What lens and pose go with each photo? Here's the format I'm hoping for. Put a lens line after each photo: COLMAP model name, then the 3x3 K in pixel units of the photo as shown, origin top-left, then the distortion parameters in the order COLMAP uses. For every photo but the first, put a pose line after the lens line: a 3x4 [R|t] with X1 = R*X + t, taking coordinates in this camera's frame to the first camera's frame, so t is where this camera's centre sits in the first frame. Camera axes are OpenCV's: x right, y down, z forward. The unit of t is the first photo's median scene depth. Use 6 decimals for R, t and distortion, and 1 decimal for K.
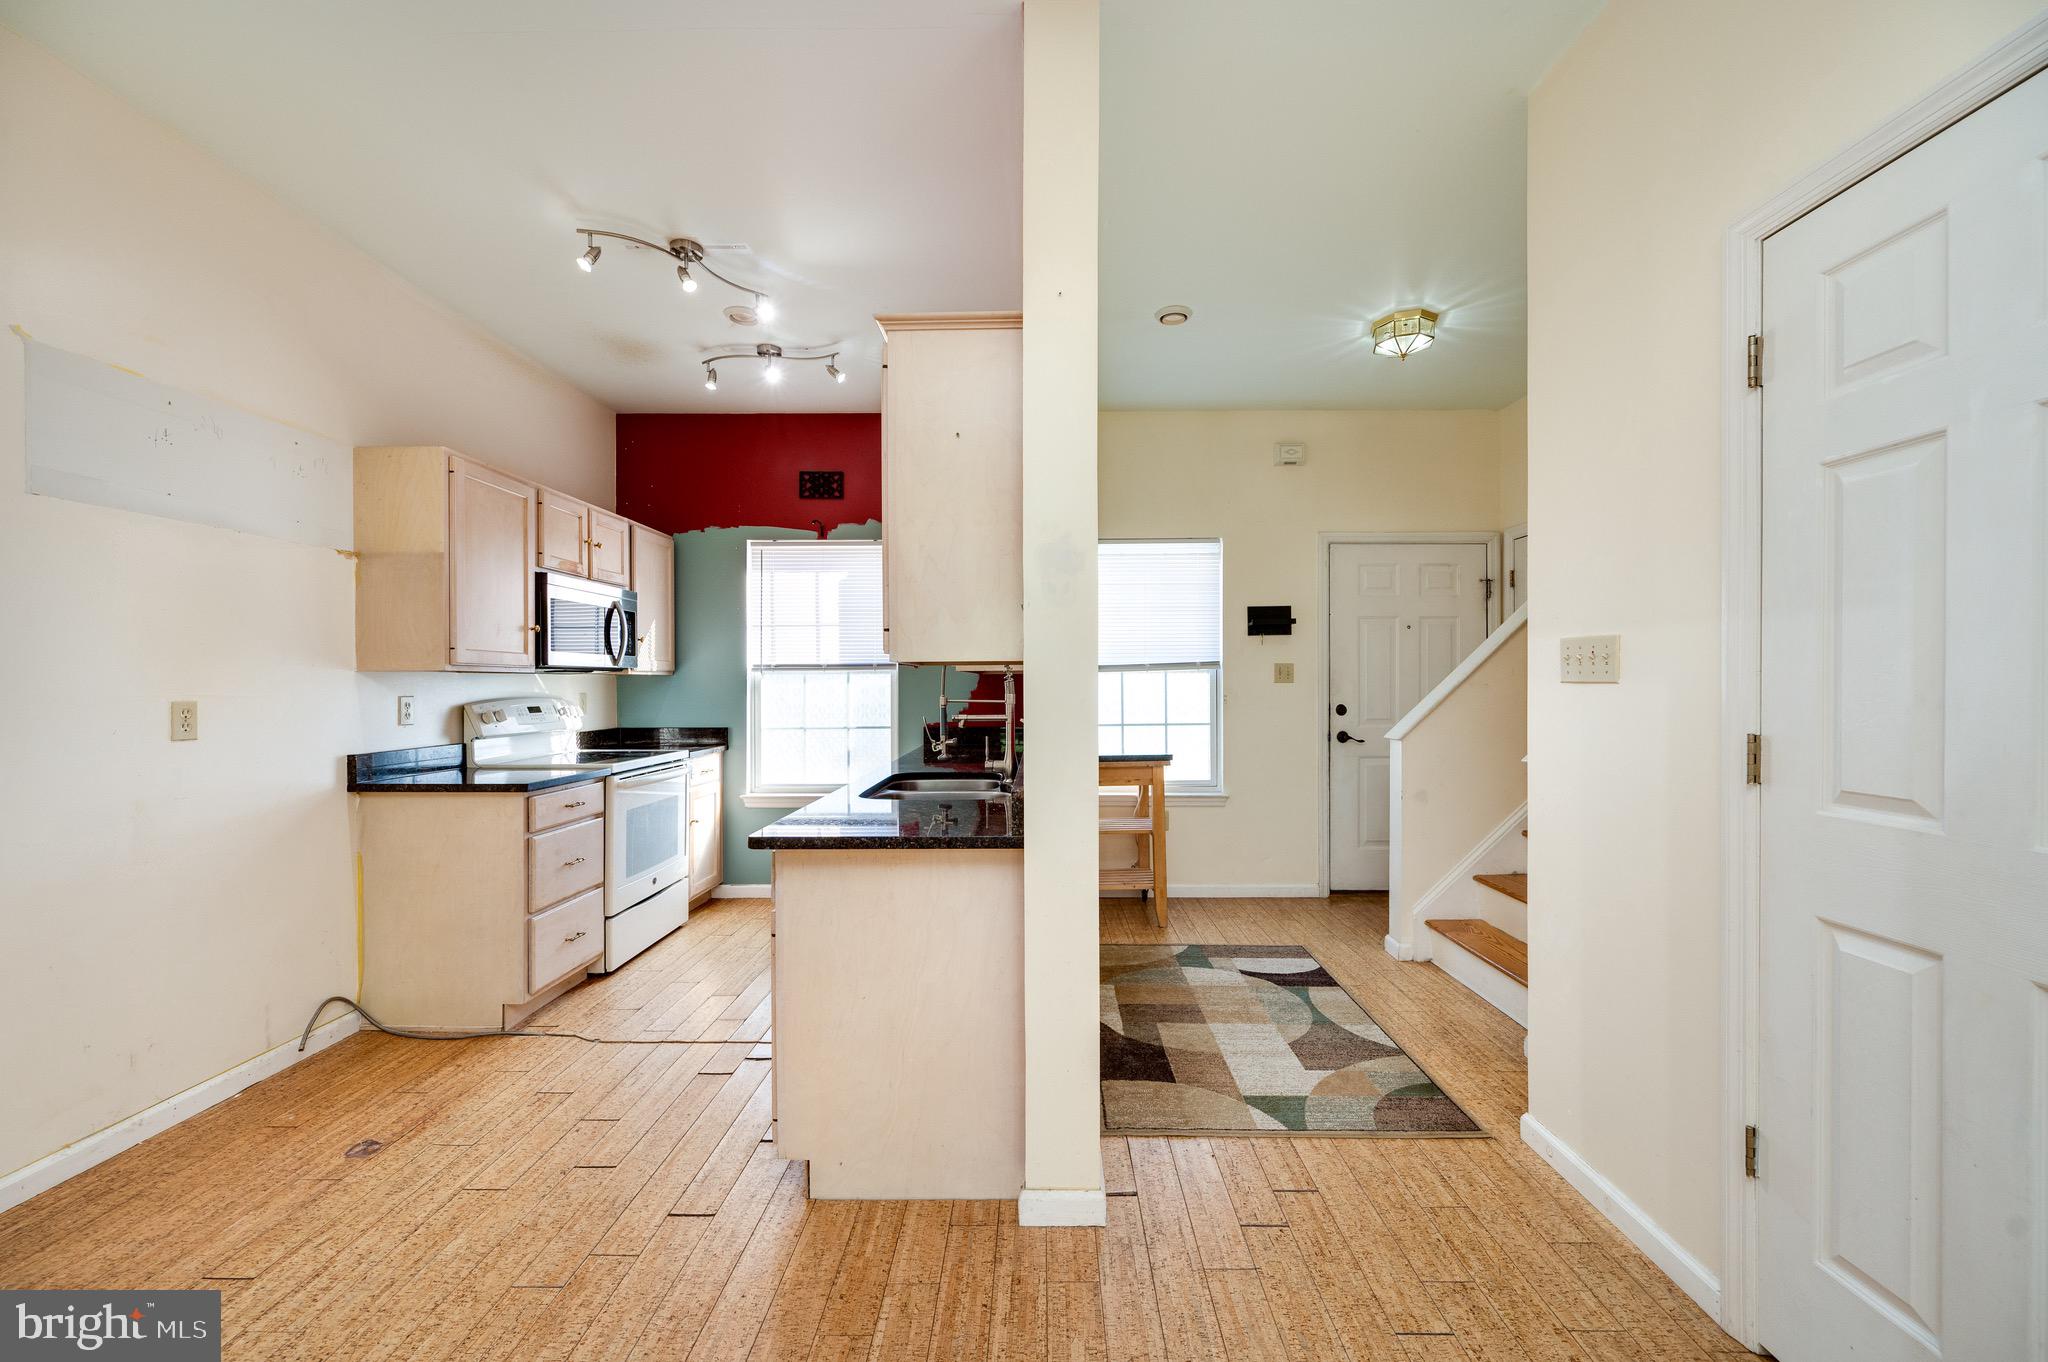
lens RADIAL K [[808.6, 0, 1042.2], [0, 808.6, 687.1], [0, 0, 1]] dist [-0.002713, -0.000039]
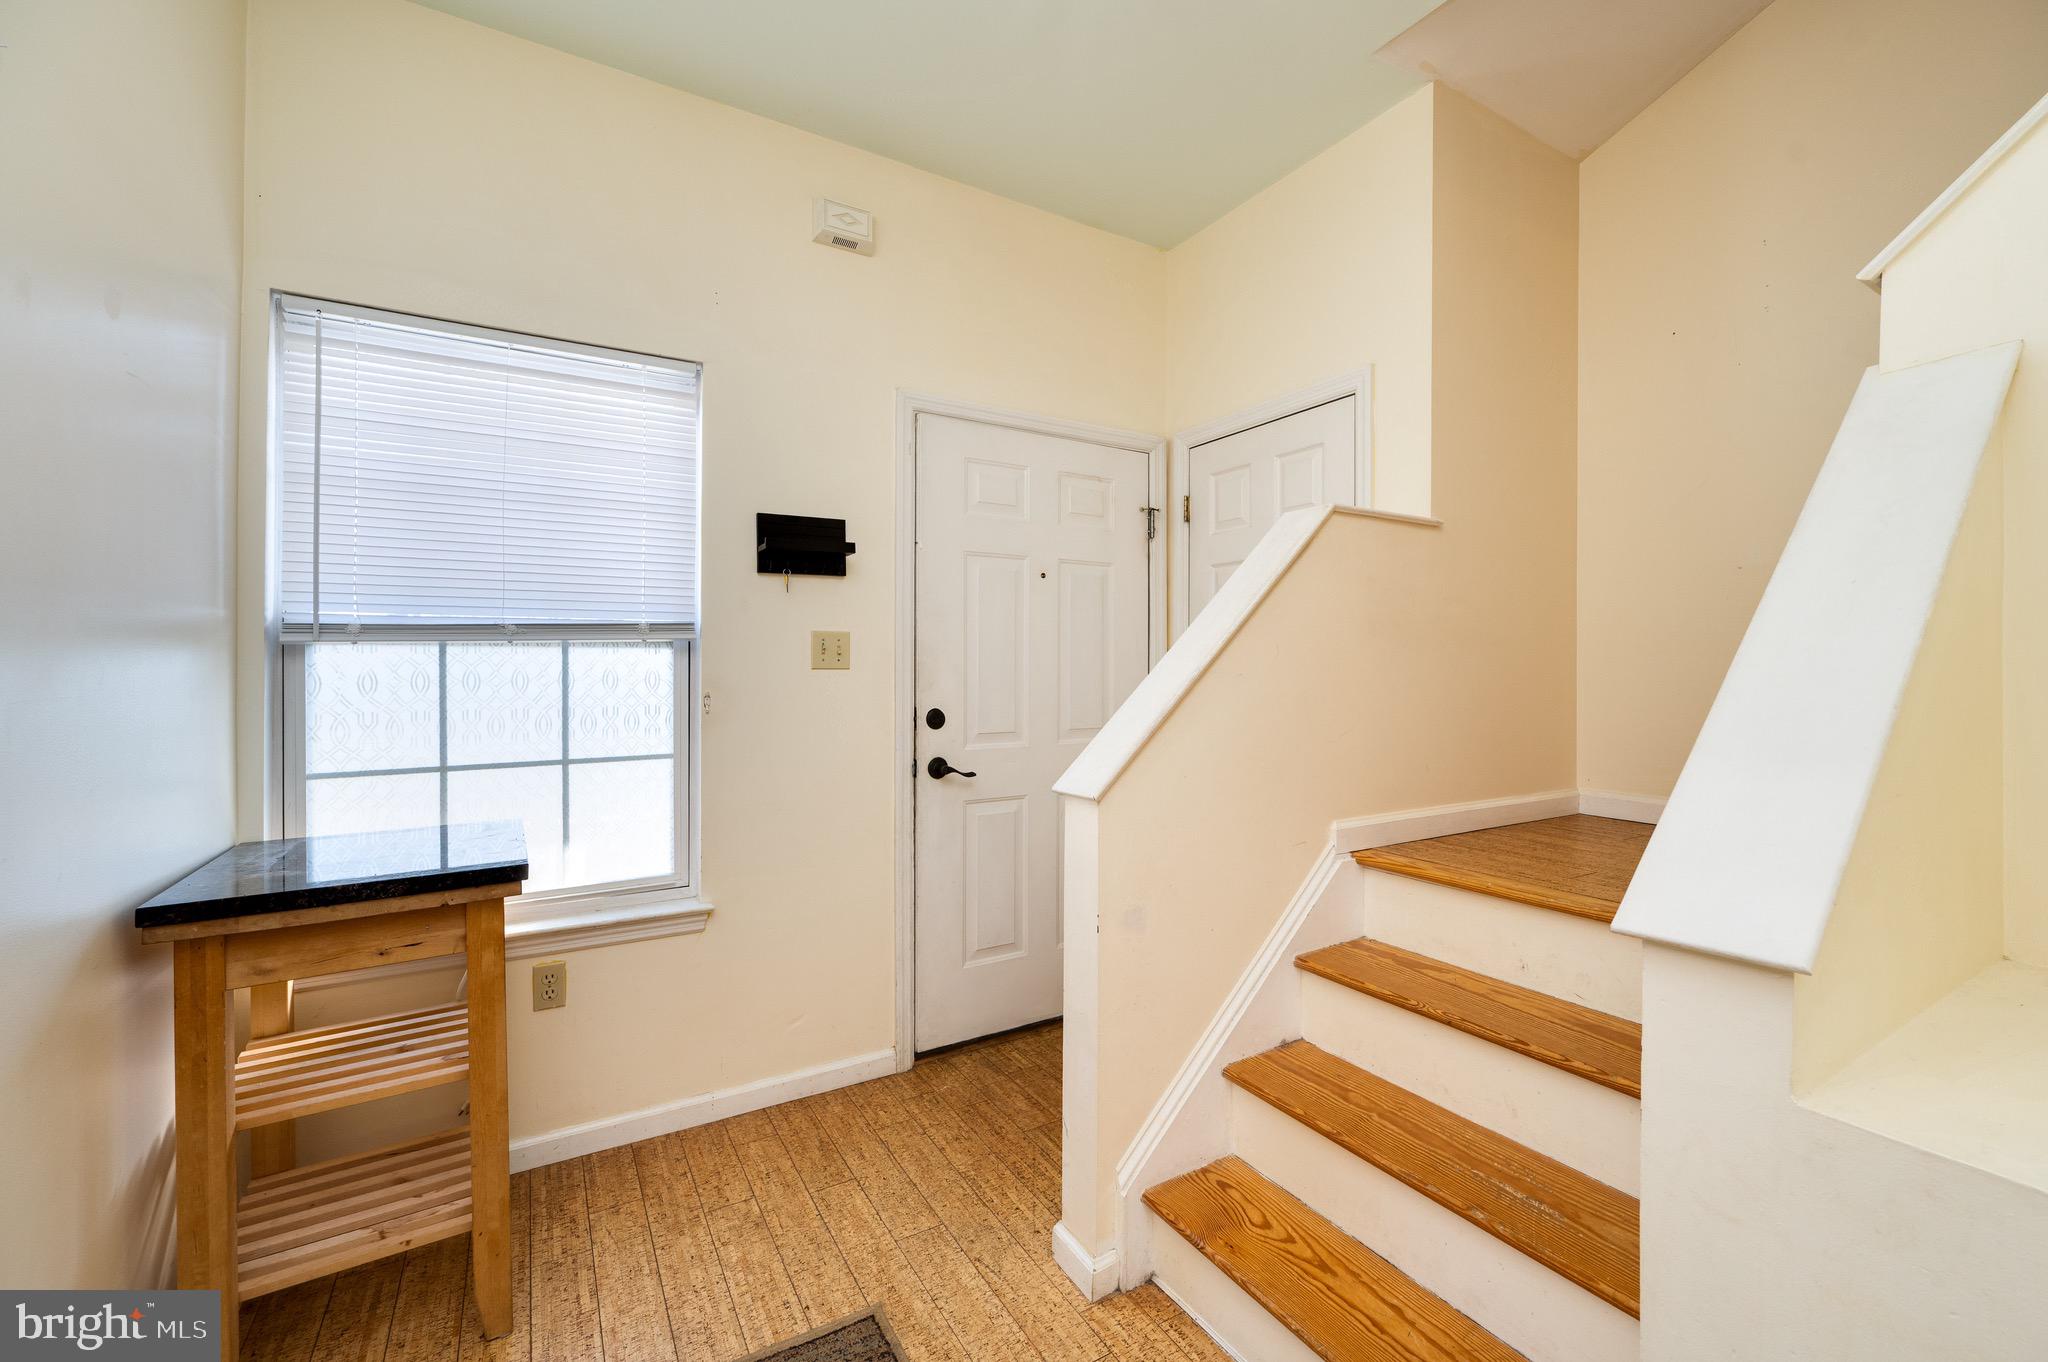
lens RADIAL K [[808.6, 0, 1053.4], [0, 808.6, 661.3], [0, 0, 1]] dist [-0.002713, -0.000039]
pose [[0.847743, 0.005687, 0.530376, 0.199701], [0.001018, 0.999923, -0.012349, -0.005966], [-0.530406, 0.011009, 0.847672, 0.670558]]
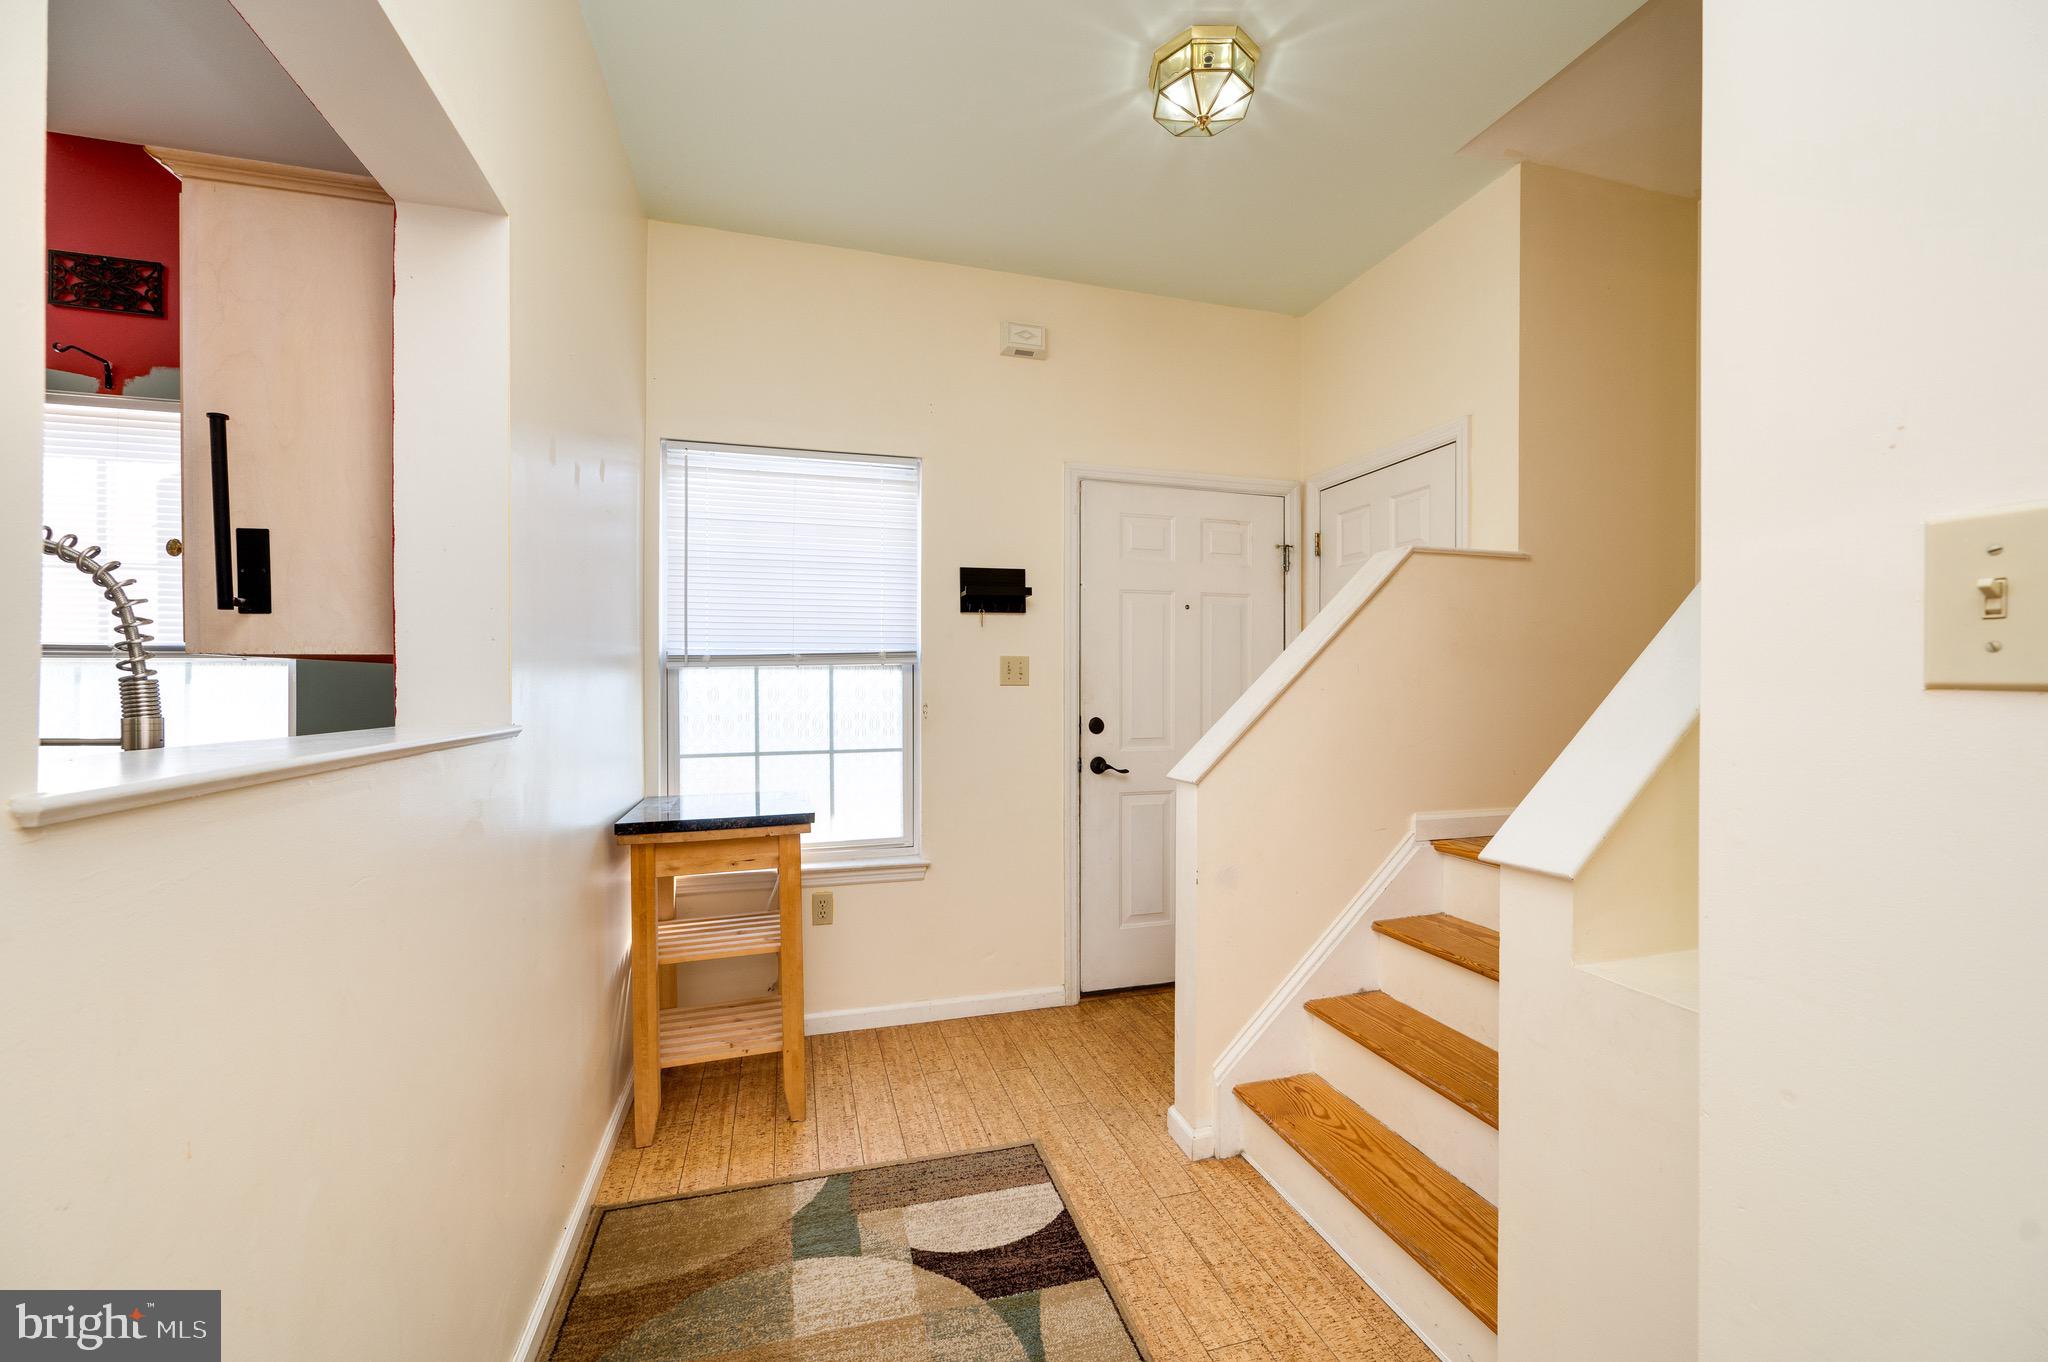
lens RADIAL K [[808.6, 0, 1042.0], [0, 808.6, 683.3], [0, 0, 1]] dist [-0.002713, -0.000039]
pose [[0.958132, 0.002780, 0.286314, 0.178478], [-0.000743, 0.999974, -0.007222, -0.003832], [-0.286327, 0.006707, 0.958109, 0.491613]]
